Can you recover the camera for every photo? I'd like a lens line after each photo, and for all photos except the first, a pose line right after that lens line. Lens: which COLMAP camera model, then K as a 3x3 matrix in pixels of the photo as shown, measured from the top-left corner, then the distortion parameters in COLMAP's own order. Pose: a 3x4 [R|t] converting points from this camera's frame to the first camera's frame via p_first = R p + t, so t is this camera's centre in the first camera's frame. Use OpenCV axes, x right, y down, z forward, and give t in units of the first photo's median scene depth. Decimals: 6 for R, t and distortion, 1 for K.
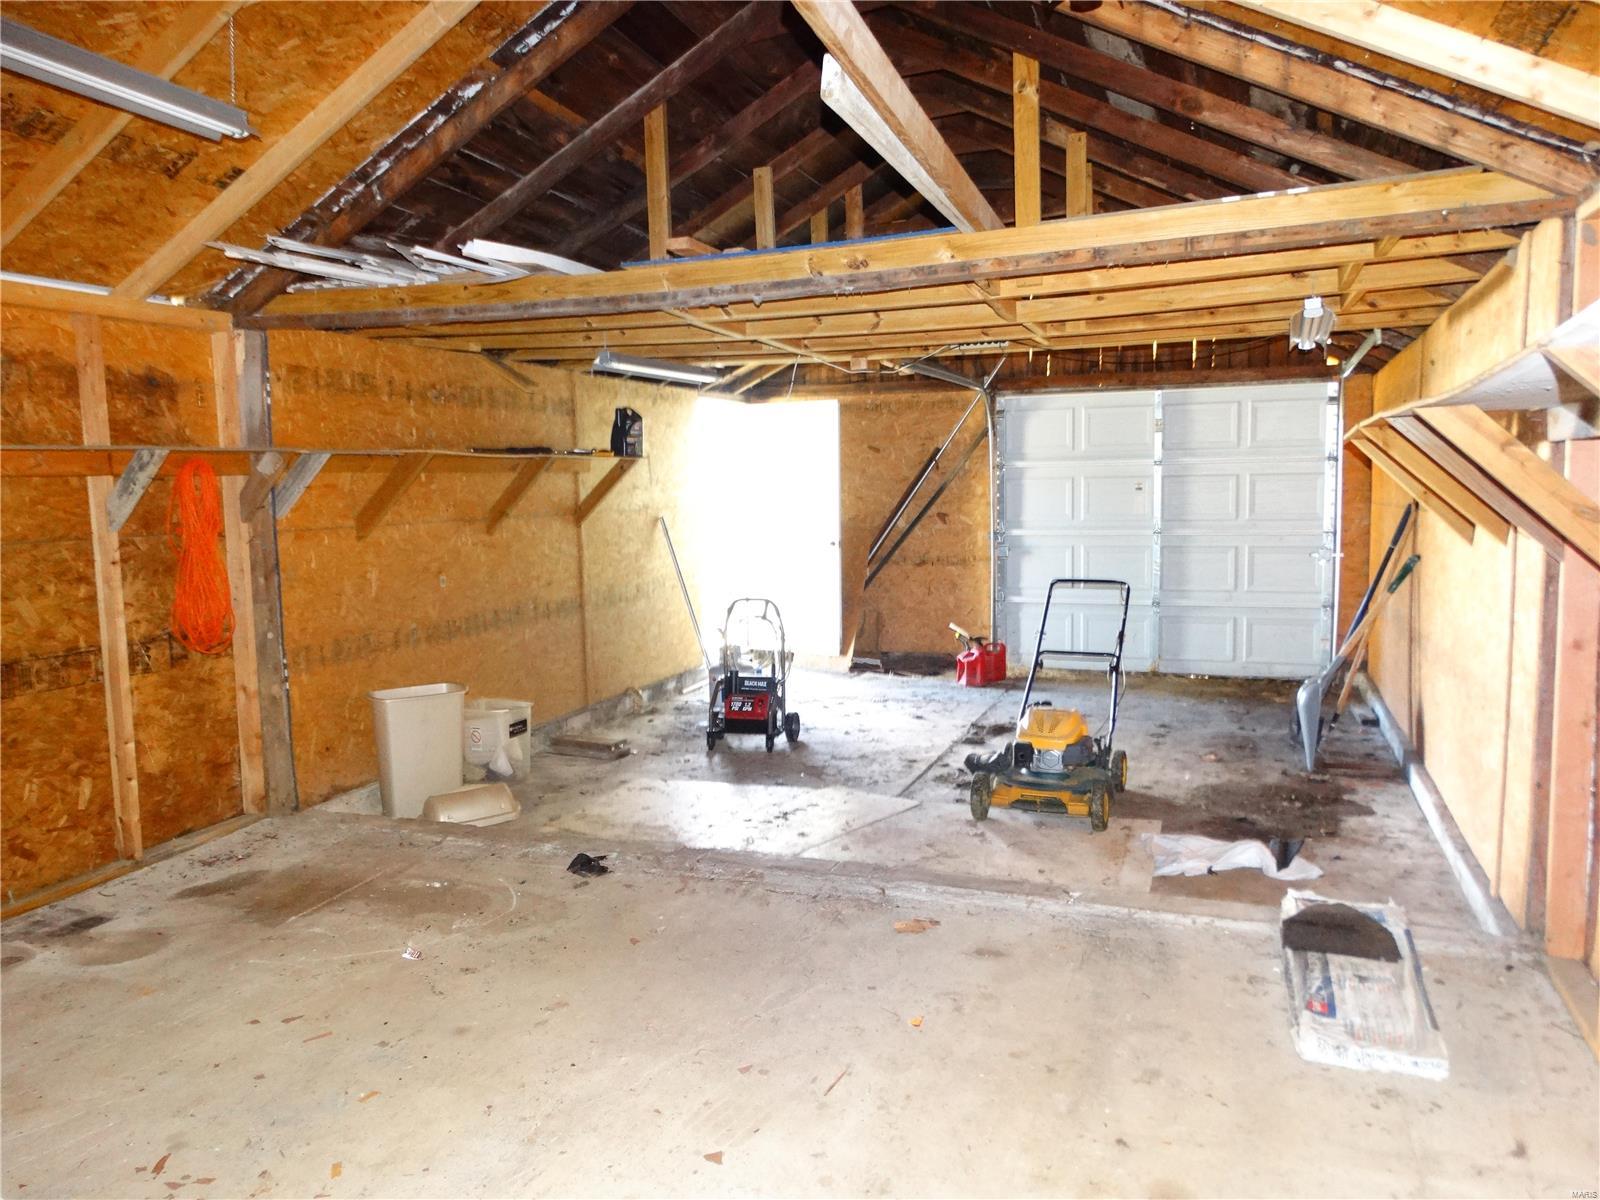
lens RADIAL K [[1146.8, 0, 802.7], [0, 1146.8, 605.5], [0, 0, 1]] dist [0.024900, -0.014751]
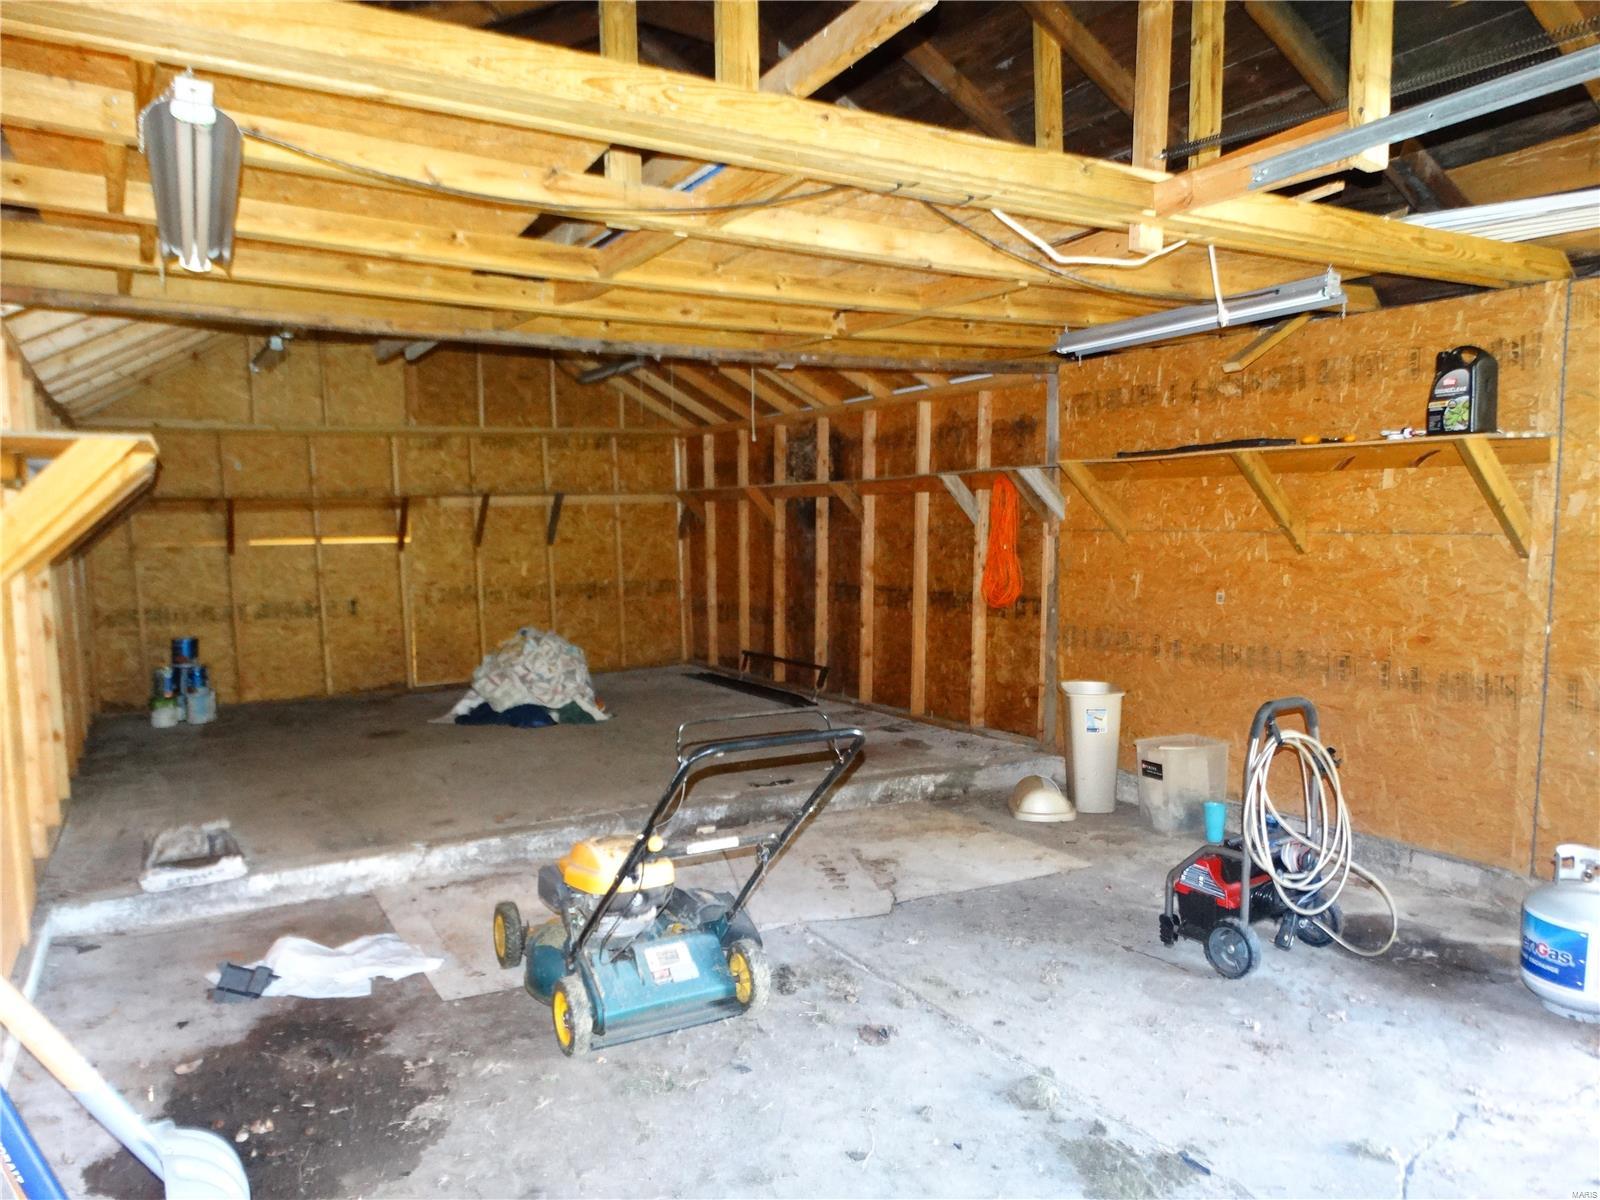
lens RADIAL K [[1146.8, 0, 805.6], [0, 1146.8, 596.2], [0, 0, 1]] dist [0.024900, -0.014751]
pose [[-0.633353, 0.077160, -0.770007, 0.626190], [-0.062339, 0.986696, 0.150149, -0.148402], [0.771348, 0.143098, -0.620117, 1.425507]]
